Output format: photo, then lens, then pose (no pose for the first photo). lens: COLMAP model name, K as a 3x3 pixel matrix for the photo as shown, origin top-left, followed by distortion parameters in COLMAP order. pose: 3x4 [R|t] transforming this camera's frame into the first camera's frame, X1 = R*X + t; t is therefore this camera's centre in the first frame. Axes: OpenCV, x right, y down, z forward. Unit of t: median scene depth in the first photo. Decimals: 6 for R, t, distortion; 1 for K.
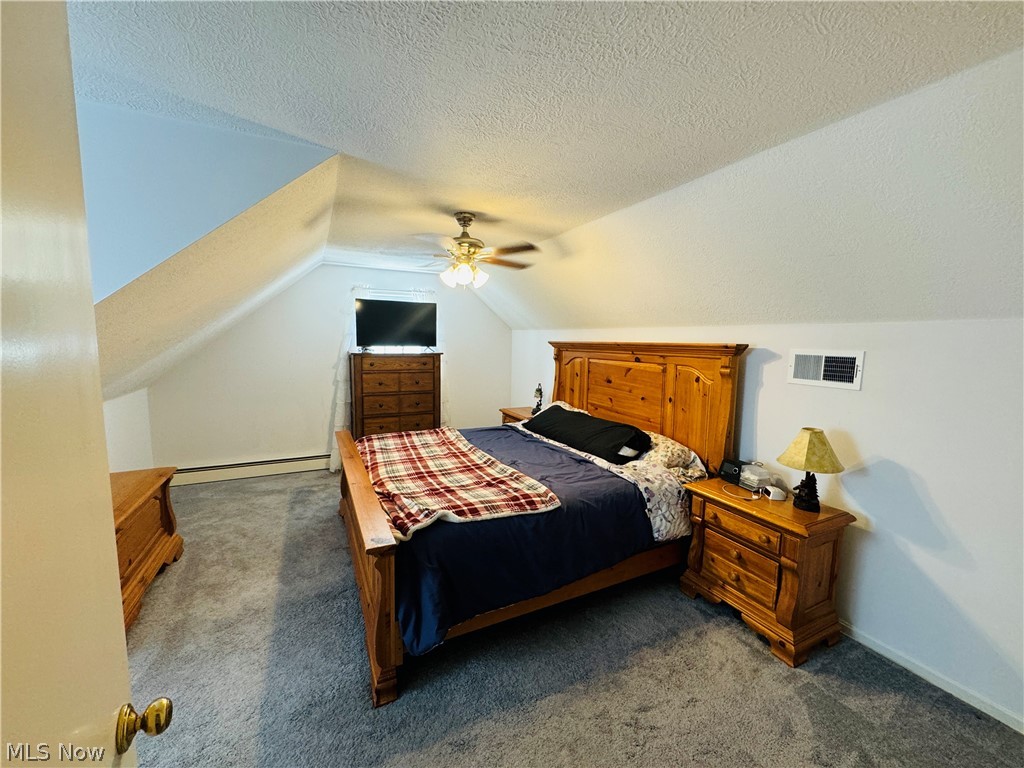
lens RADIAL K [[410.0, 0, 511.2], [0, 410.0, 381.0], [0, 0, 1]] dist [0.001416, -0.000035]
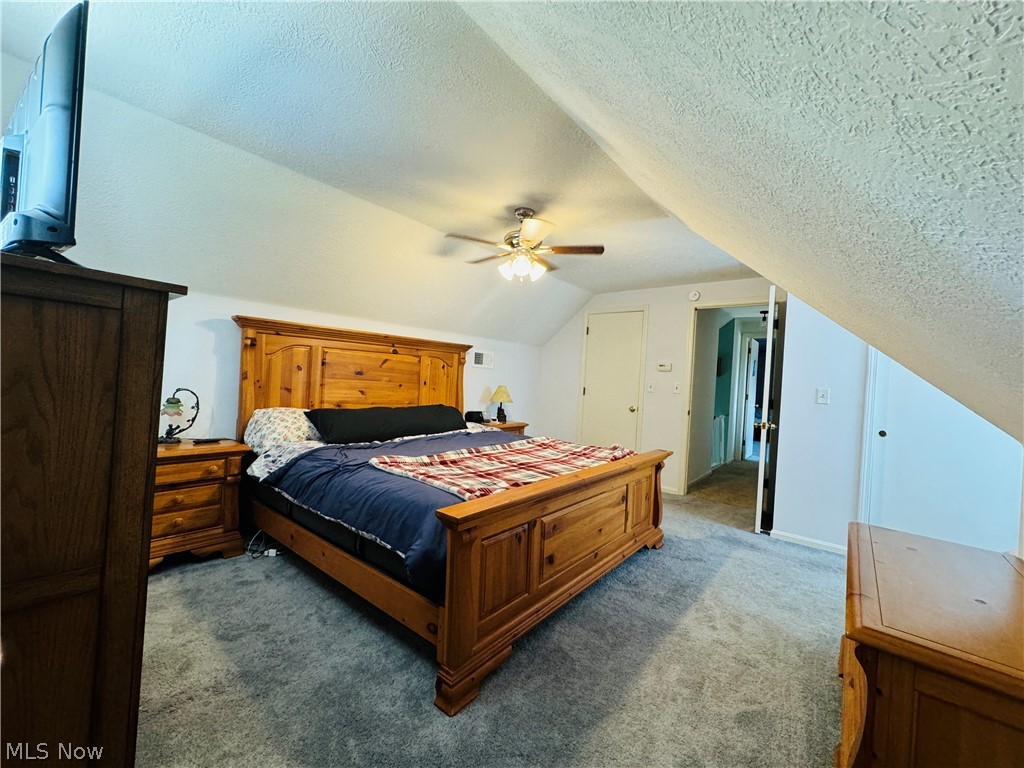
lens RADIAL K [[410.0, 0, 510.9], [0, 410.0, 381.1], [0, 0, 1]] dist [0.001416, -0.000035]
pose [[-0.413634, -0.041612, 0.909492, -0.822413], [0.034127, 0.997544, 0.061162, -0.028671], [-0.909803, 0.056336, -0.411198, 1.143455]]
